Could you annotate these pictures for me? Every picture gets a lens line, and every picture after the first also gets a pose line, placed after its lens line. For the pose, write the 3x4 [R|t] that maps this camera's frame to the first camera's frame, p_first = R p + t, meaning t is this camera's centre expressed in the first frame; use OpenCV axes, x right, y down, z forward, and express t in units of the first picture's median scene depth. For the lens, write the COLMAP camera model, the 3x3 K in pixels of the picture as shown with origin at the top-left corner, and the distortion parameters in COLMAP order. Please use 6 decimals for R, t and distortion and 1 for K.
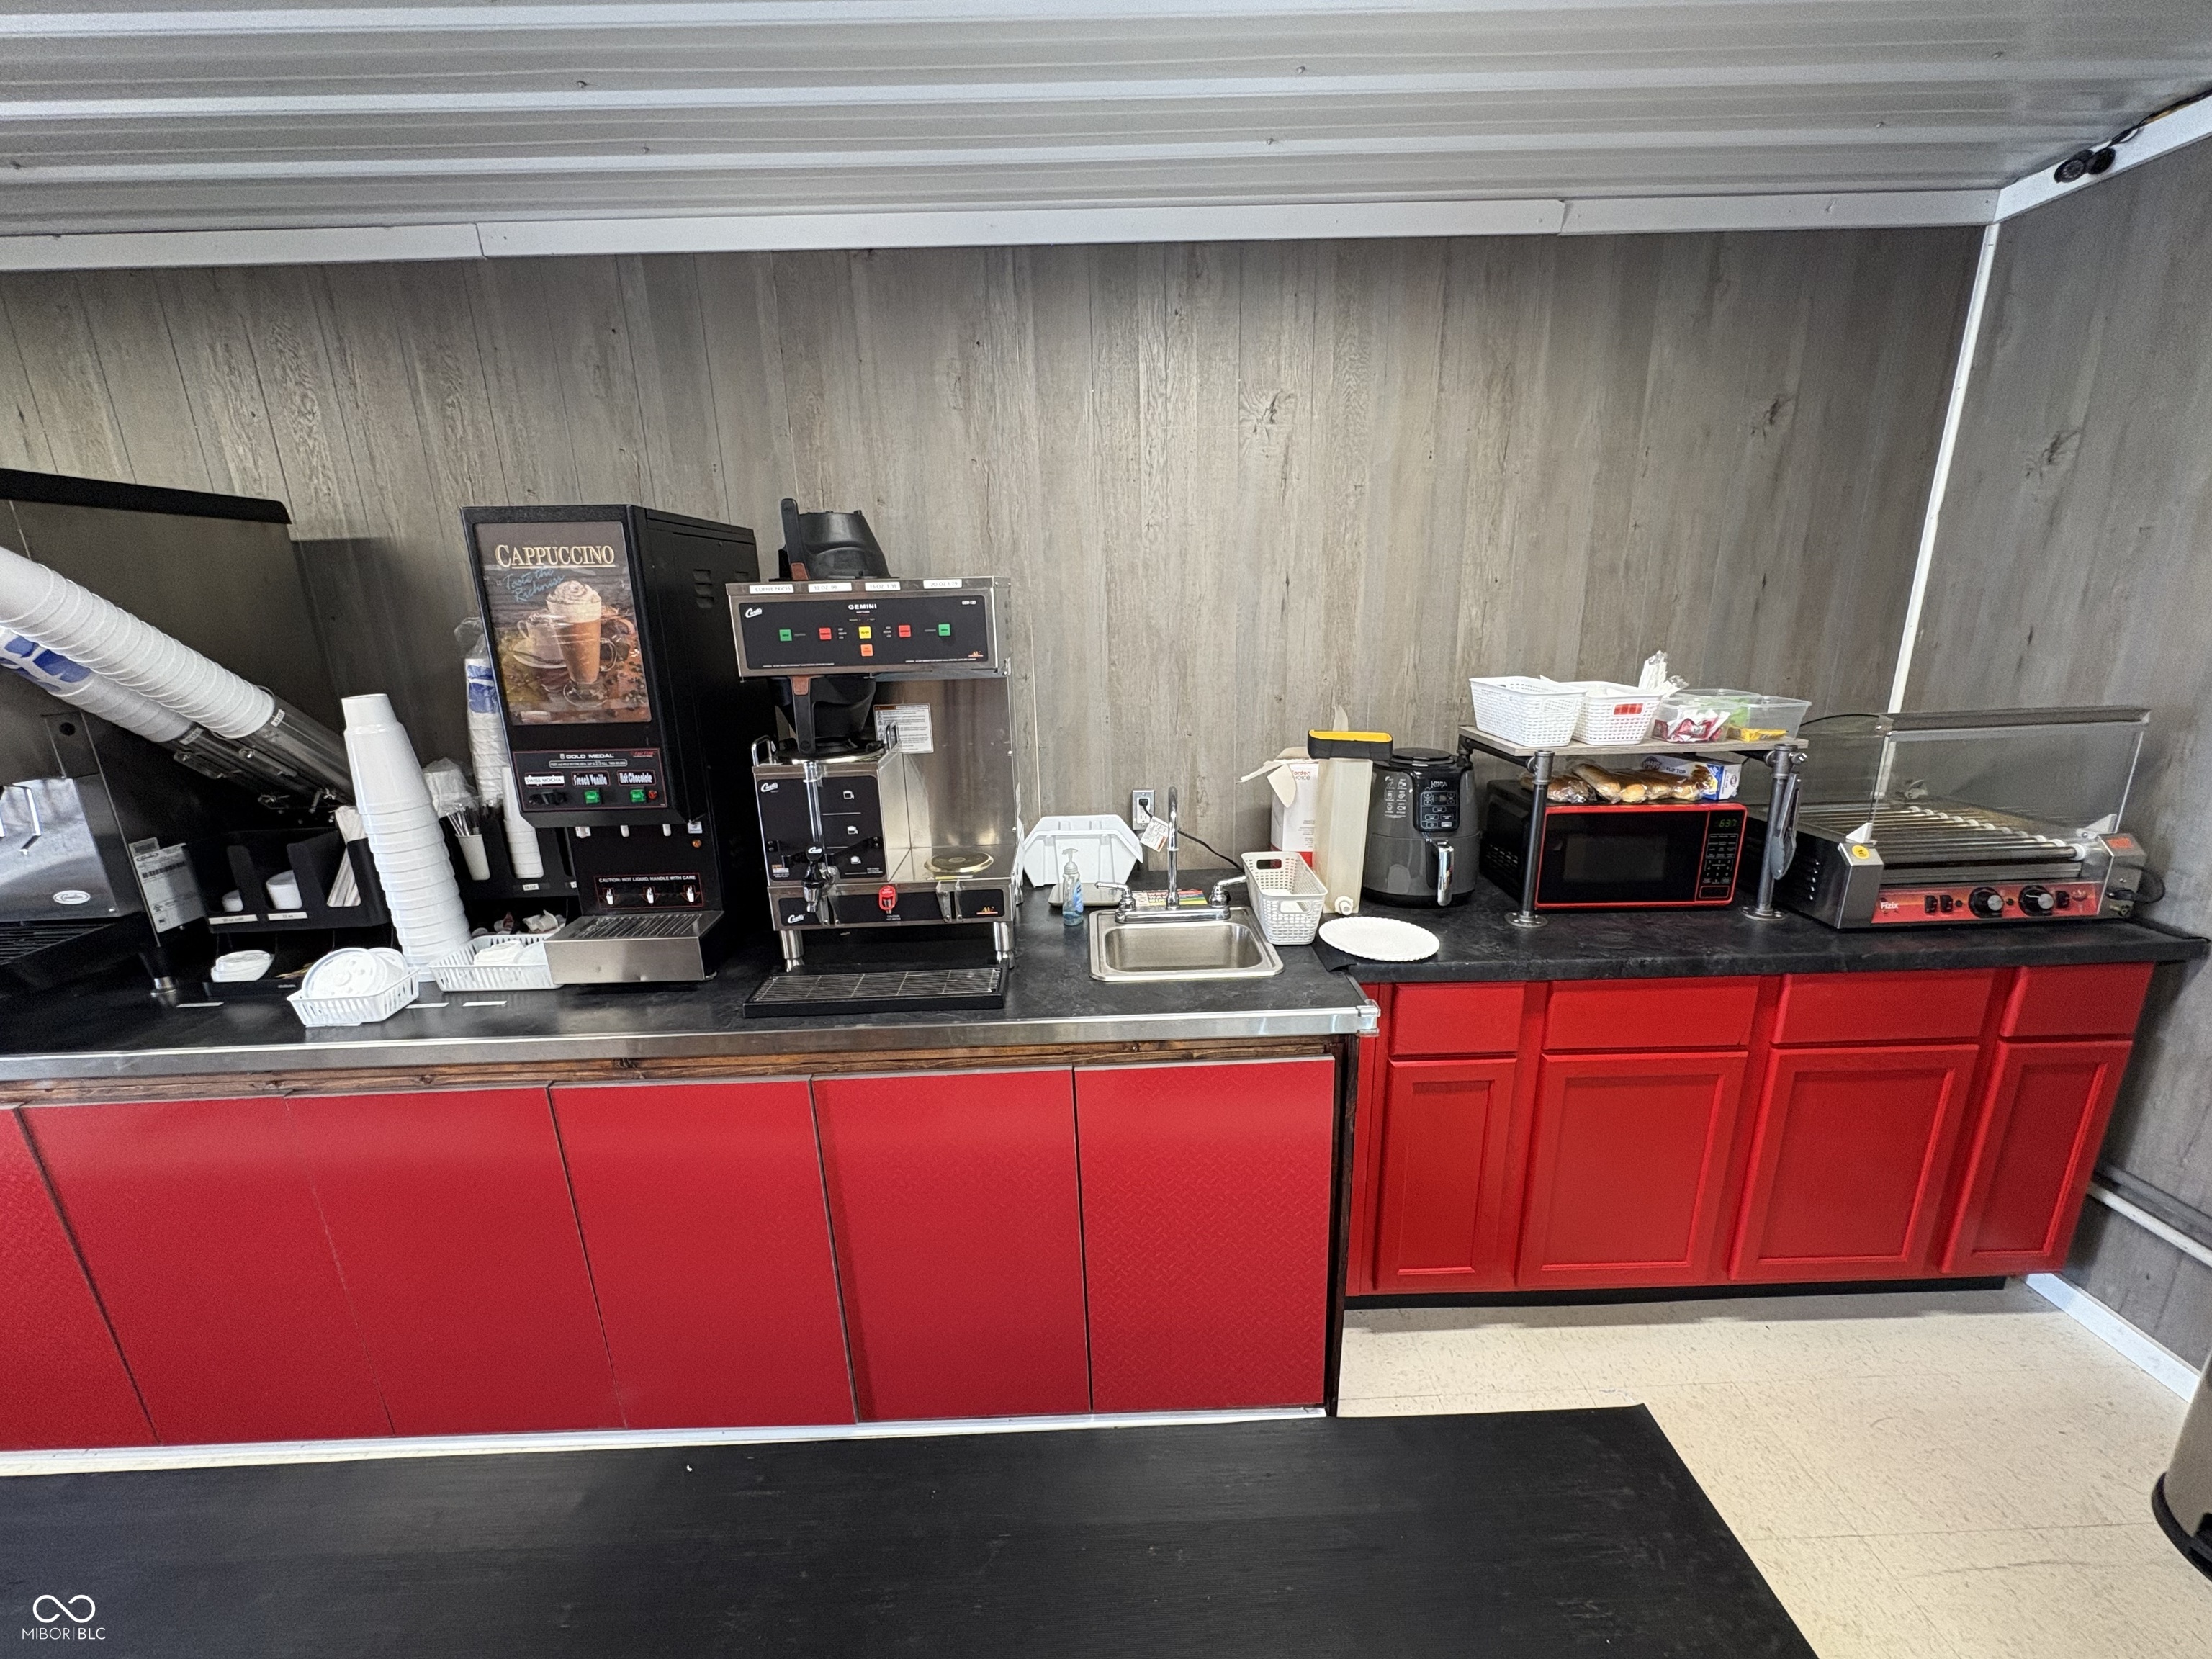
lens RADIAL K [[879.4, 0, 1107.6], [0, 879.4, 824.6], [0, 0, 1]] dist [0.000515, -0.000796]
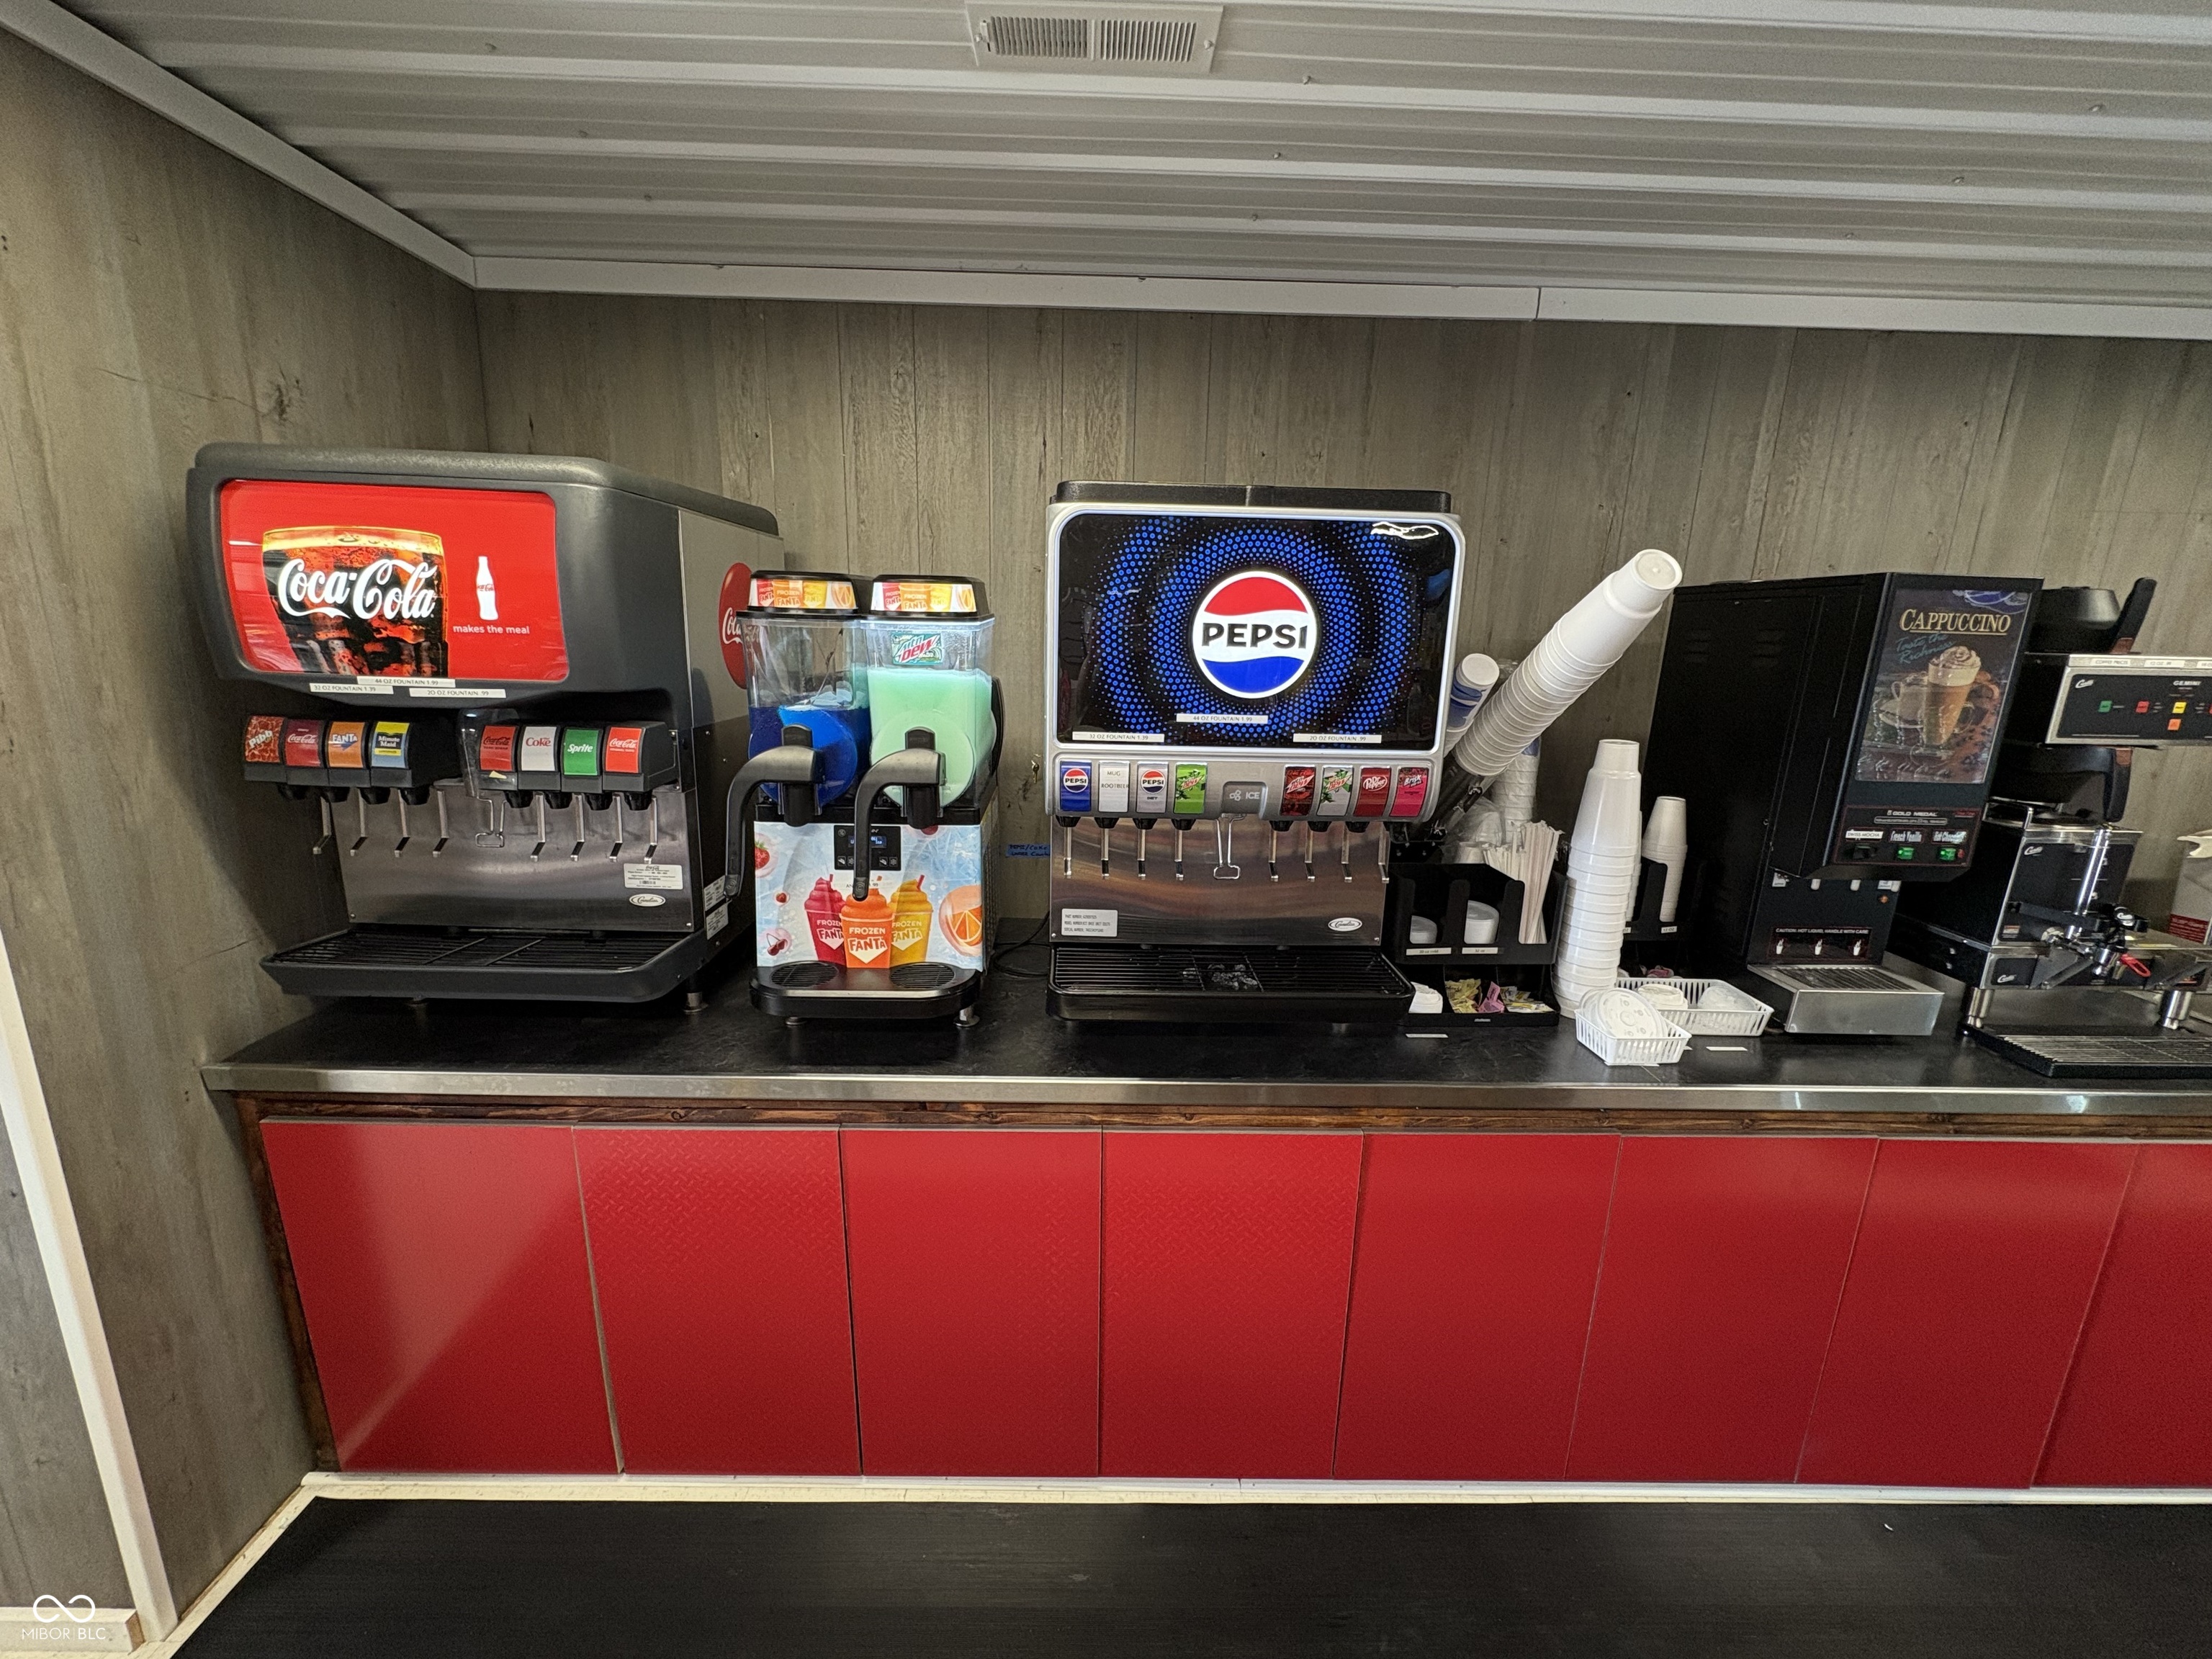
lens RADIAL K [[879.4, 0, 1103.5], [0, 879.4, 822.1], [0, 0, 1]] dist [0.000515, -0.000796]
pose [[0.998831, 0.048305, 0.001960, -1.524981], [-0.048203, 0.998183, -0.036149, 0.014502], [-0.003703, 0.036012, 0.999344, -0.022213]]
